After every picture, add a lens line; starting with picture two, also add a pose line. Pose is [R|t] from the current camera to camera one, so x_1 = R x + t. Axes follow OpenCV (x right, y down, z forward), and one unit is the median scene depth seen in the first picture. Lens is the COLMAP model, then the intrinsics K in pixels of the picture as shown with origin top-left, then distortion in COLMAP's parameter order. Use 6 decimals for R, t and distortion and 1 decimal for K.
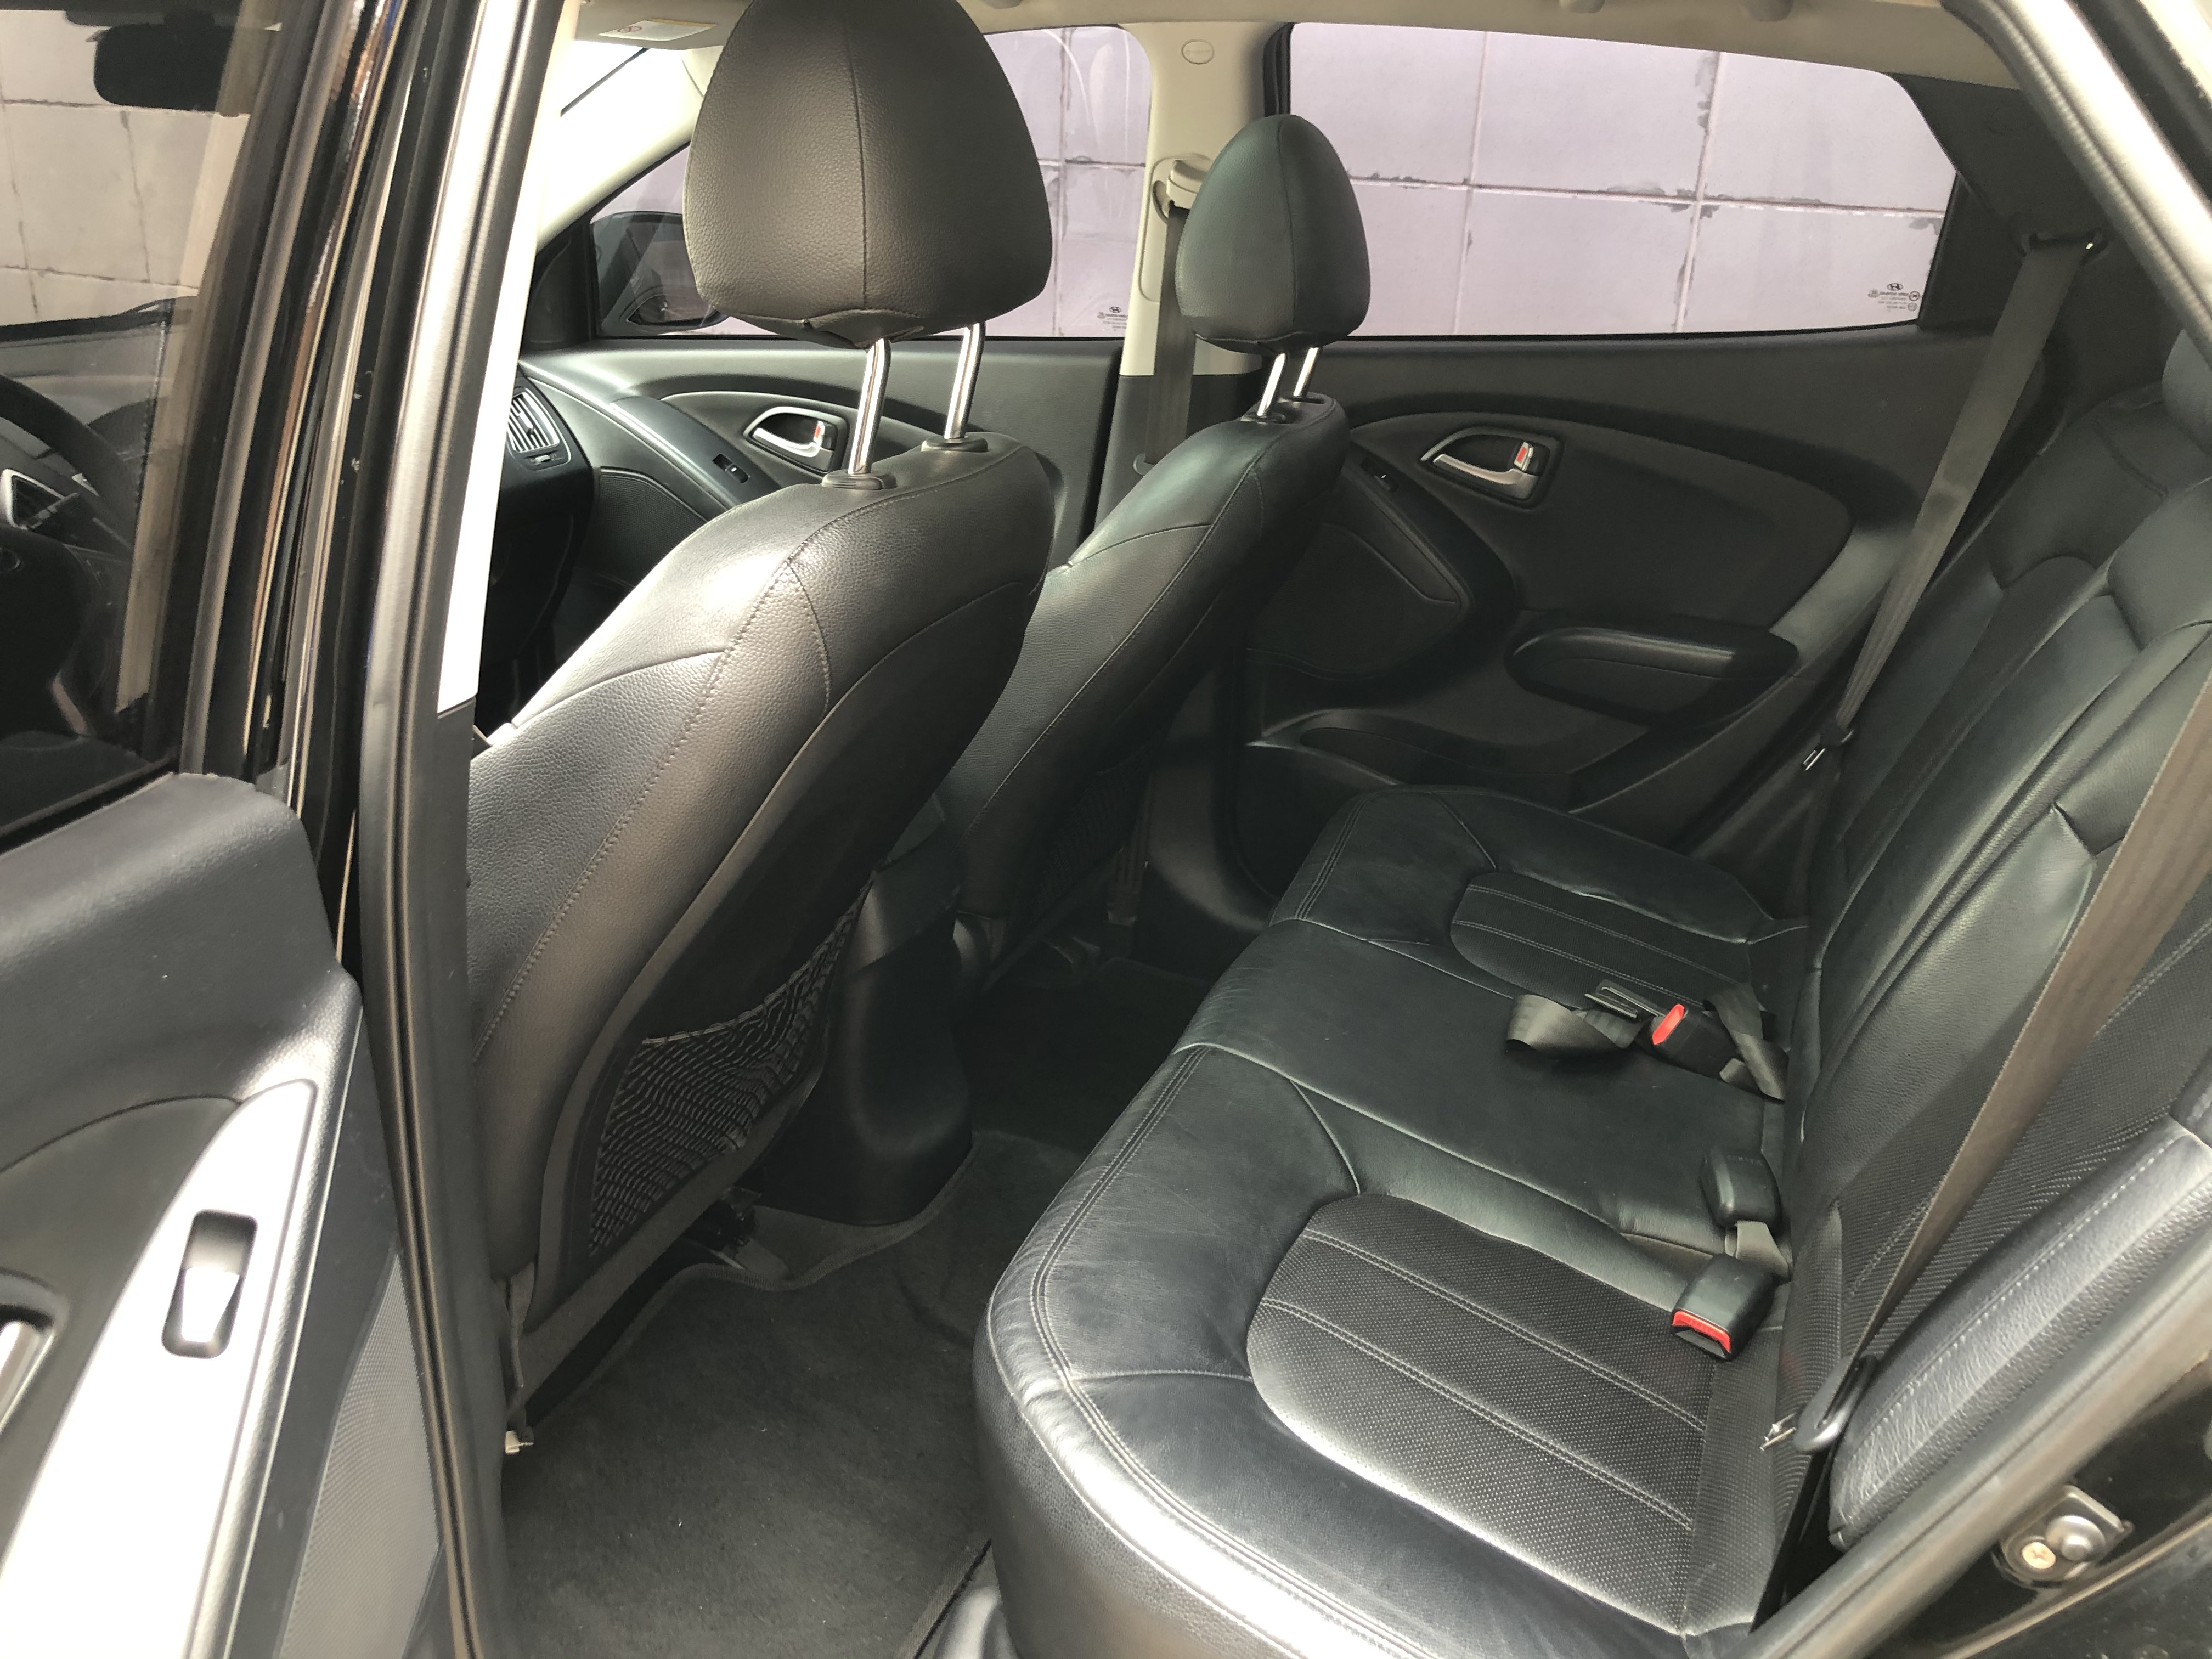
lens RADIAL K [[1857.7, 0, 1106.0], [0, 1857.7, 829.5], [0, 0, 1]] dist [0.008992, -0.012935]
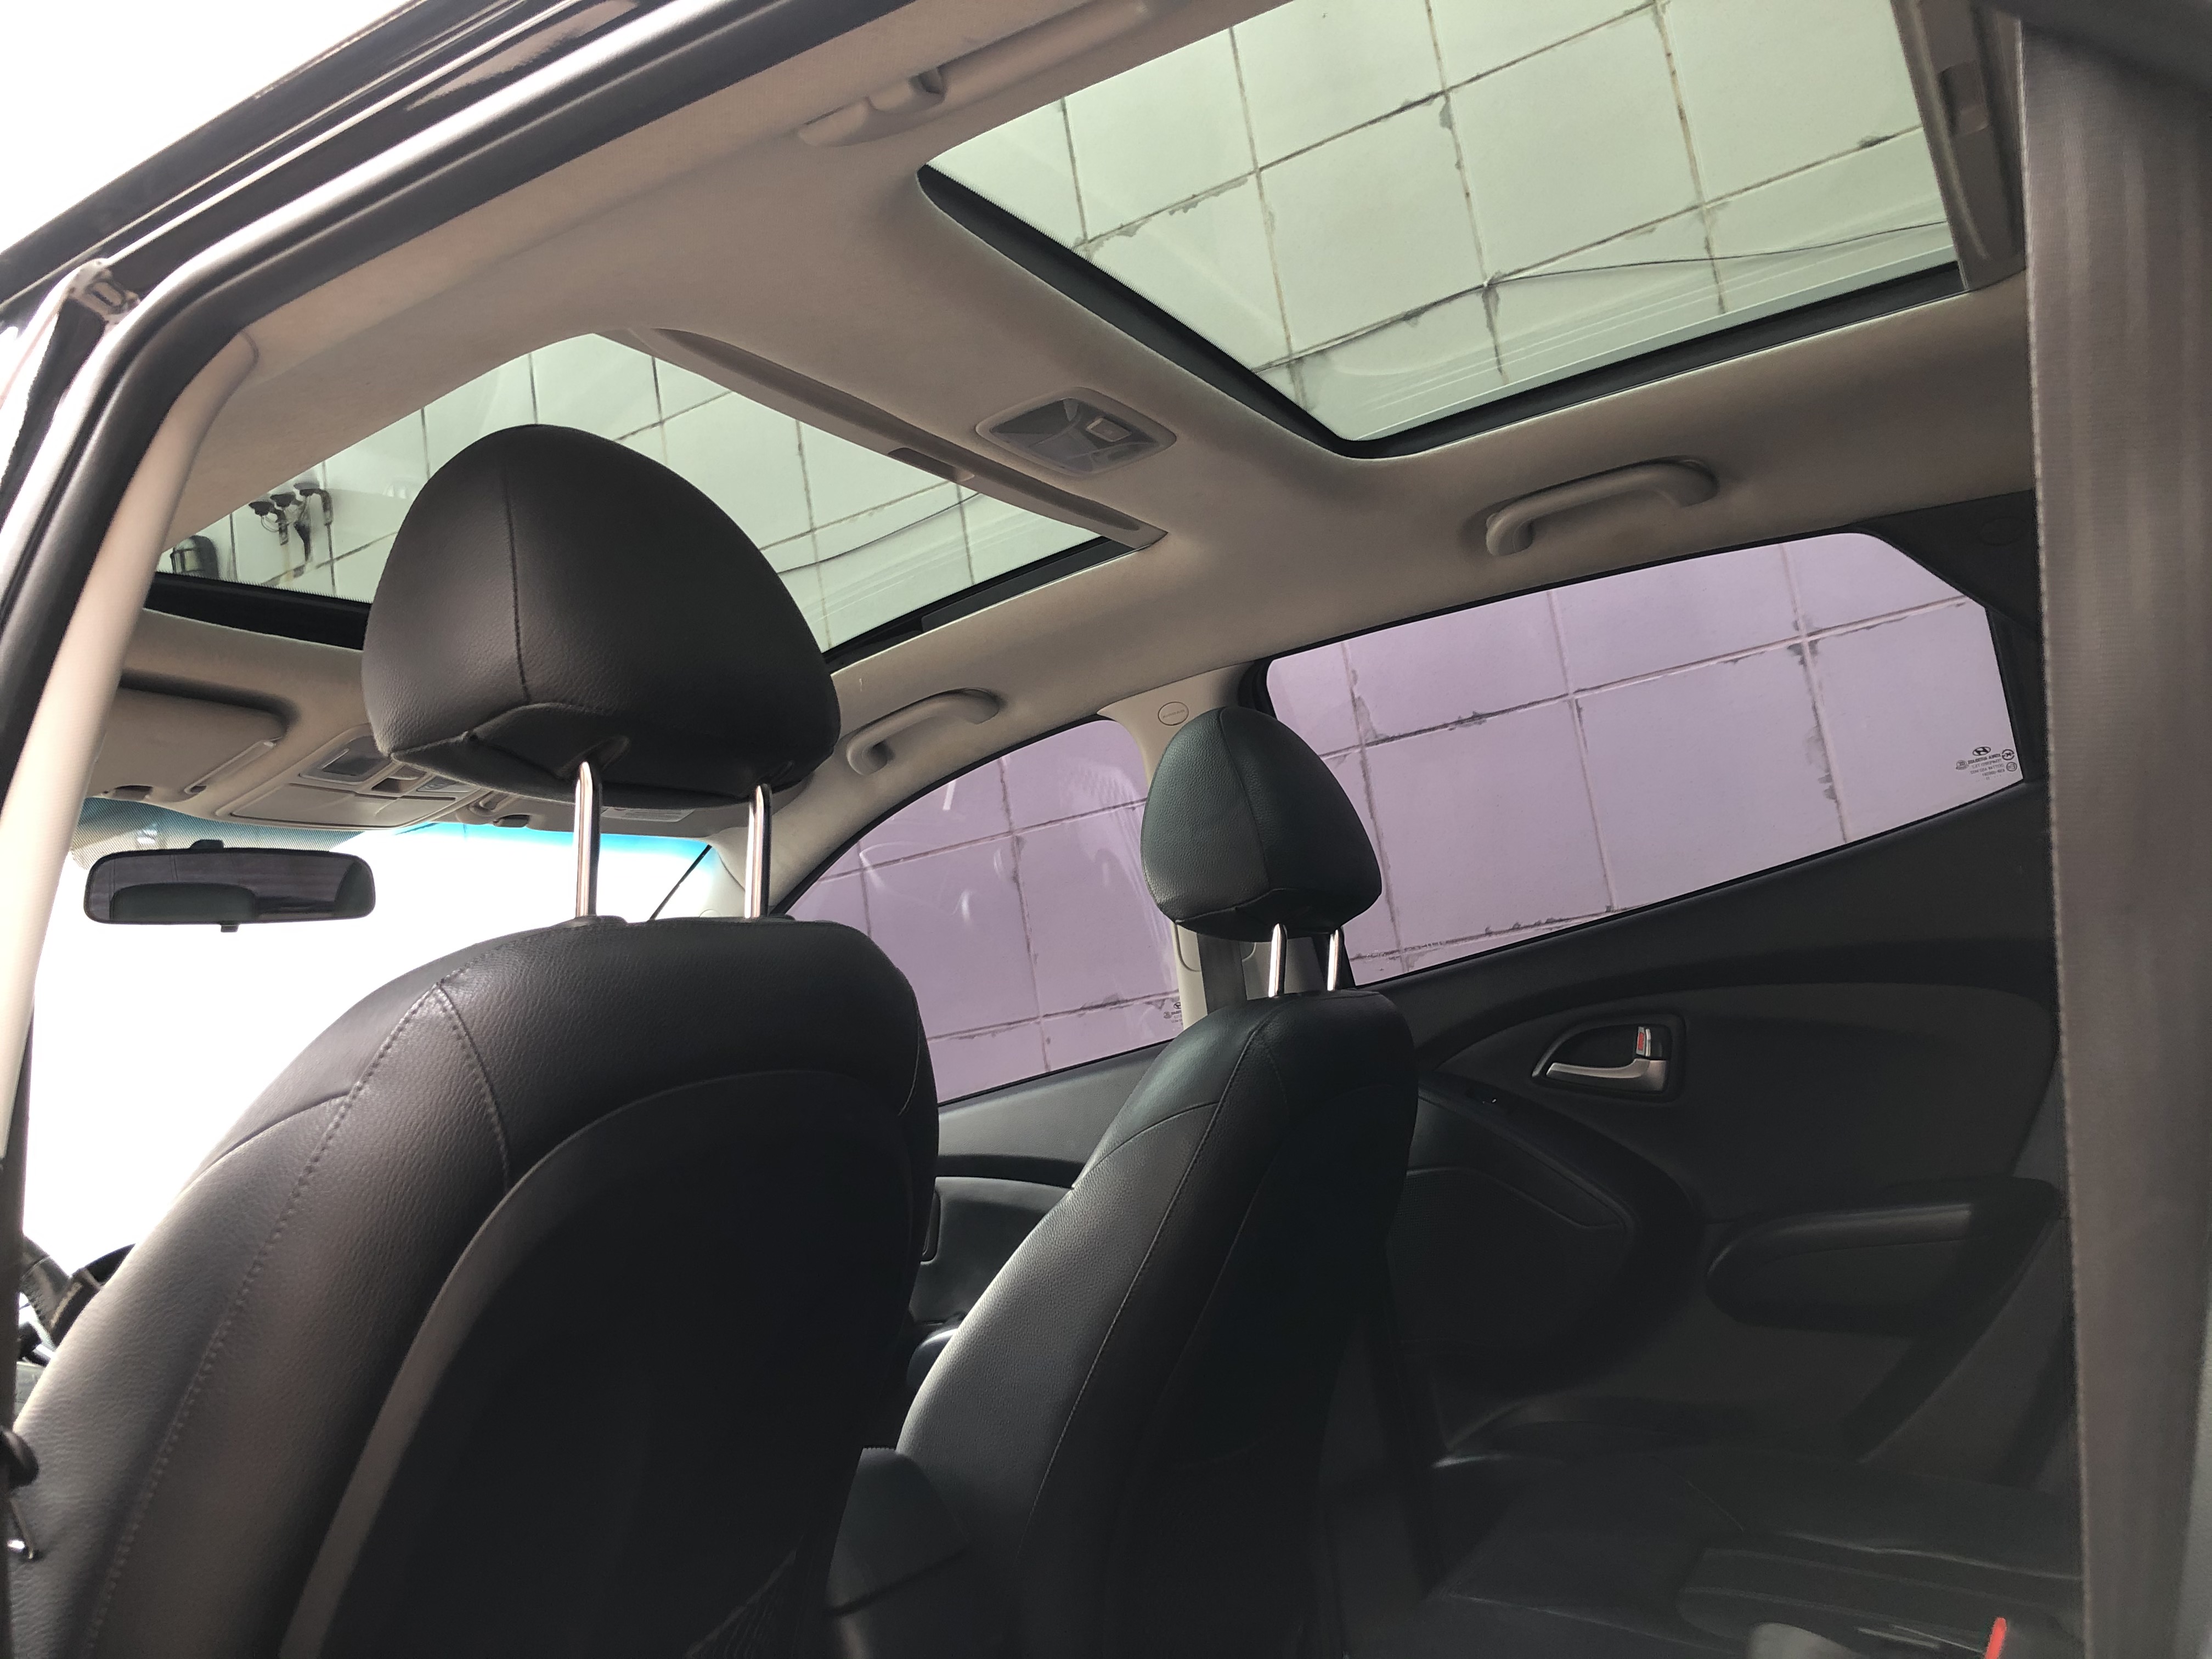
lens RADIAL K [[1855.4, 0, 1089.6], [0, 1855.4, 808.6], [0, 0, 1]] dist [0.001500, 0.001543]
pose [[0.965652, -0.228506, -0.123701, 0.106836], [0.134488, 0.846869, -0.514515, 0.118420], [0.222329, 0.480206, 0.848512, 0.153947]]
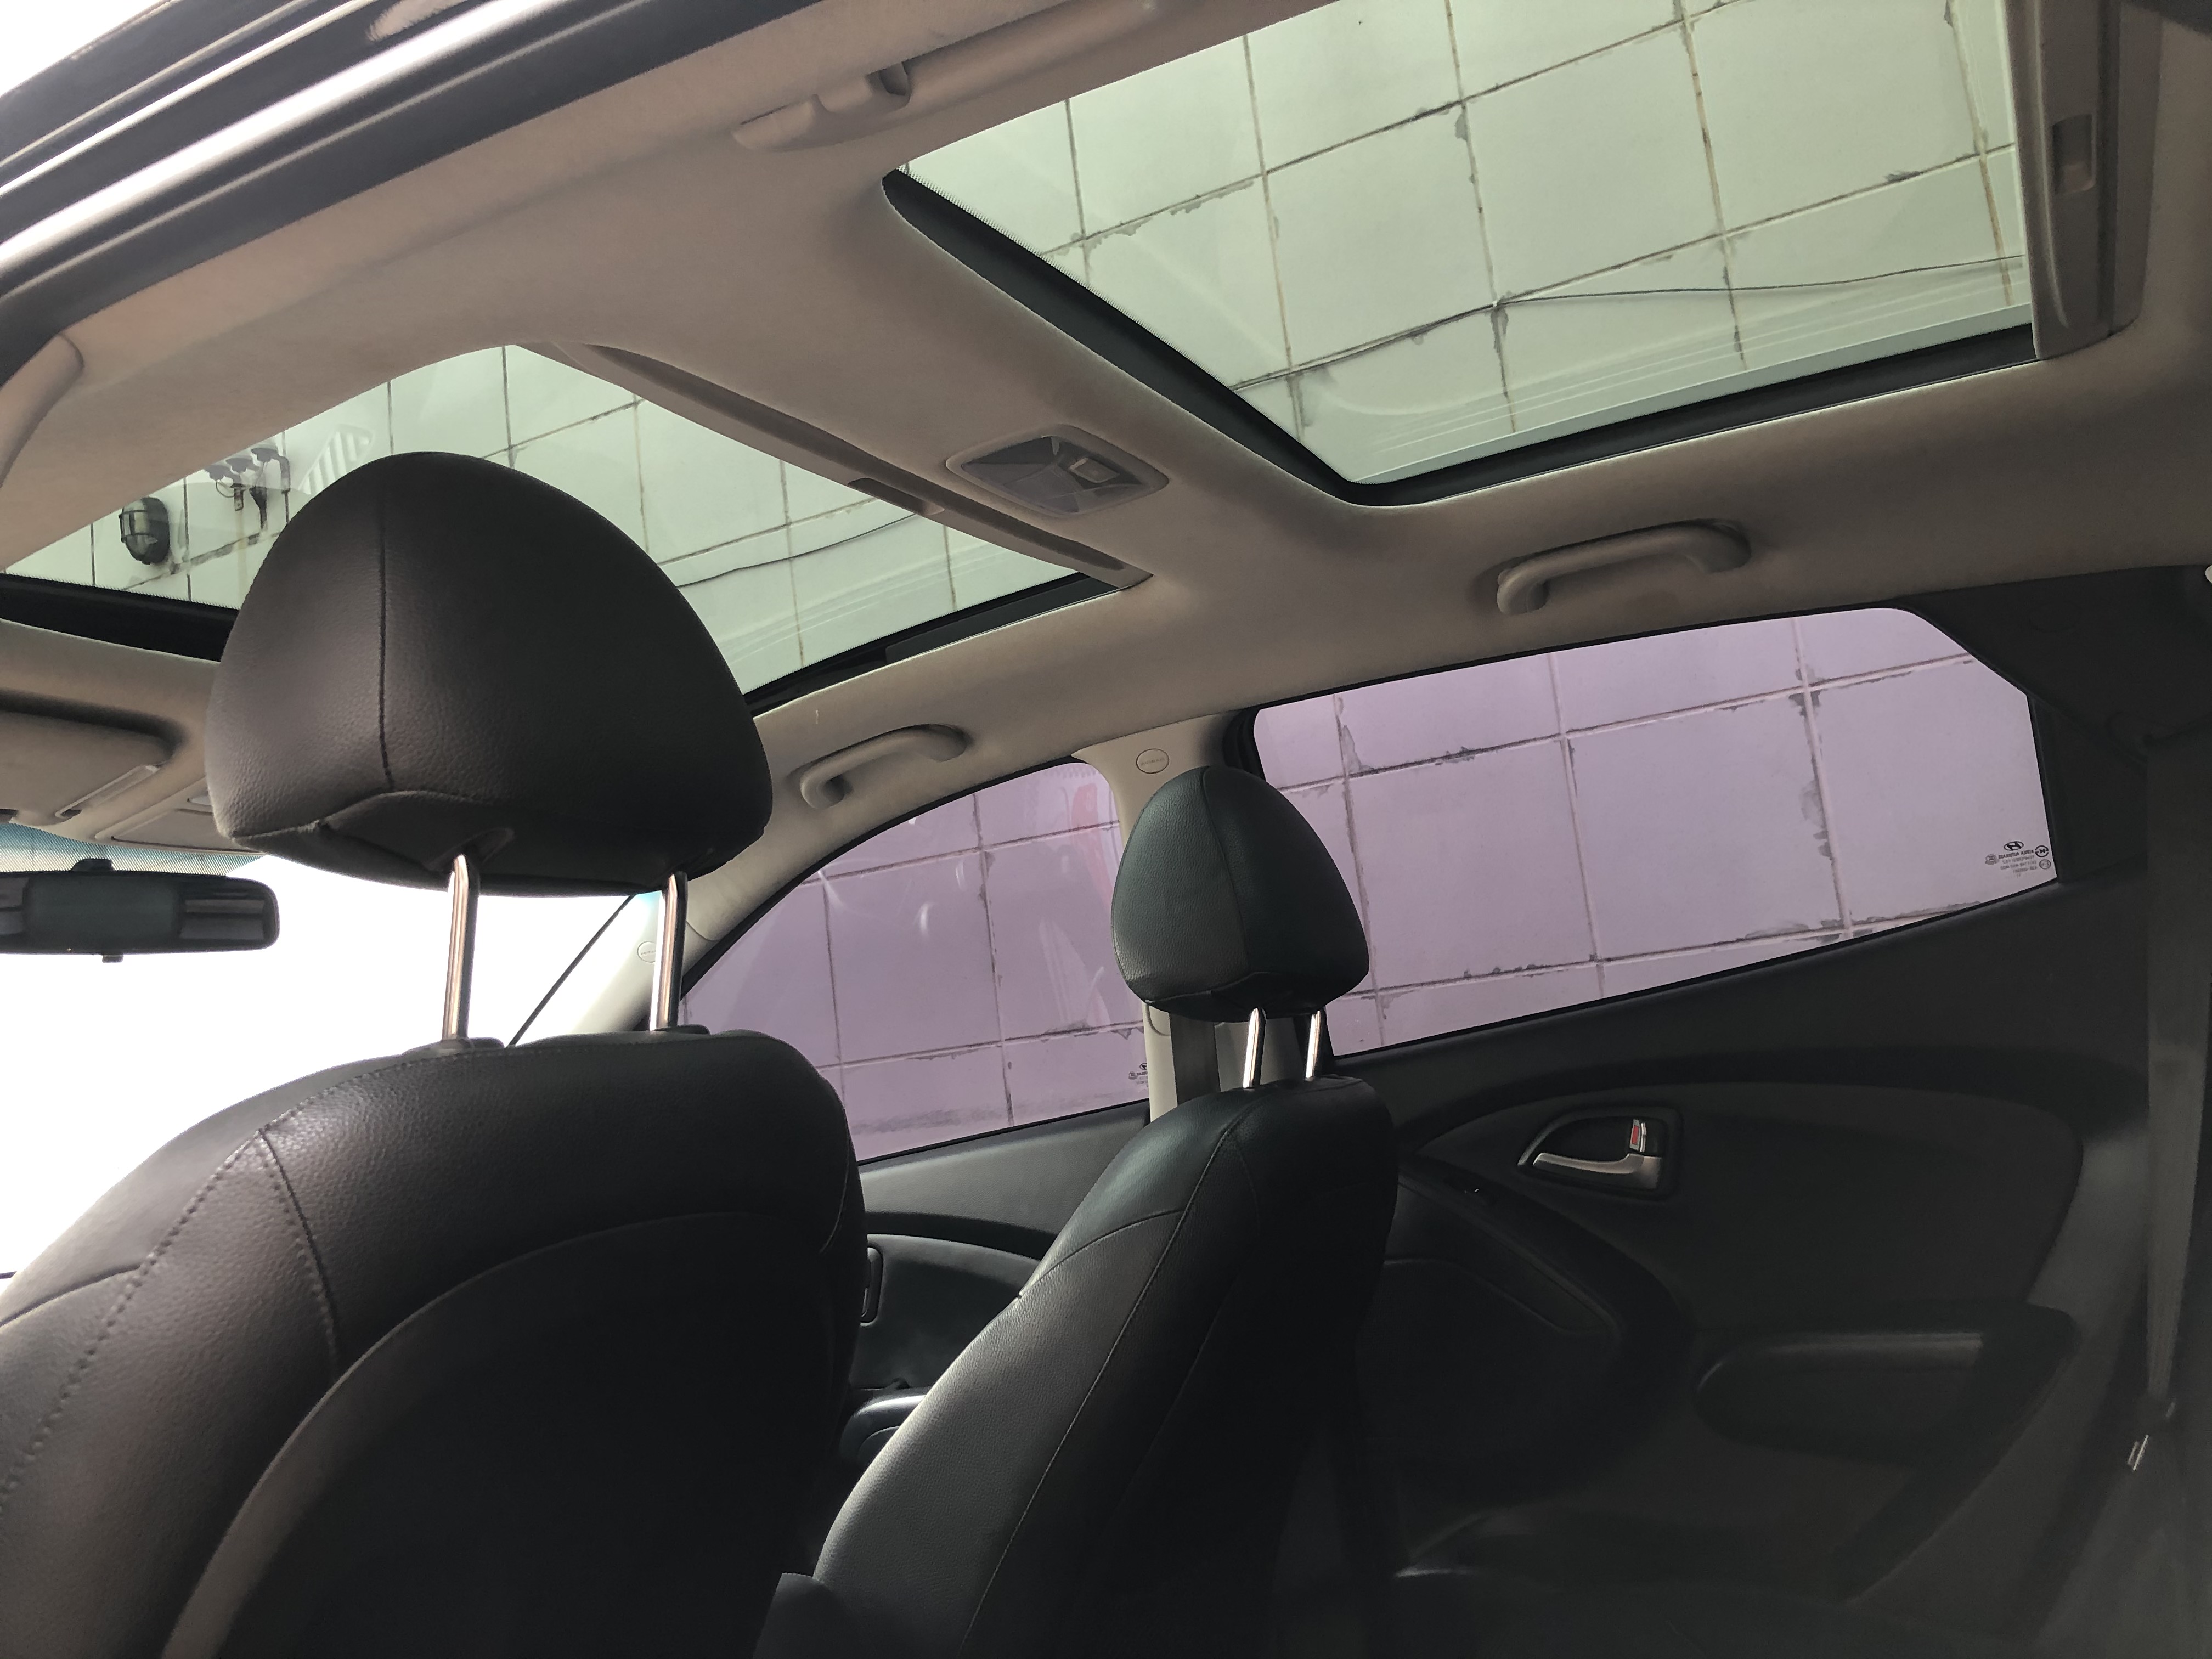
lens RADIAL K [[1857.7, 0, 1106.0], [0, 1857.7, 829.5], [0, 0, 1]] dist [0.008992, -0.012935]
pose [[0.977001, -0.185423, -0.105299, 0.107639], [0.109397, 0.859731, -0.498894, 0.065102], [0.183035, 0.475901, 0.860242, 0.191974]]
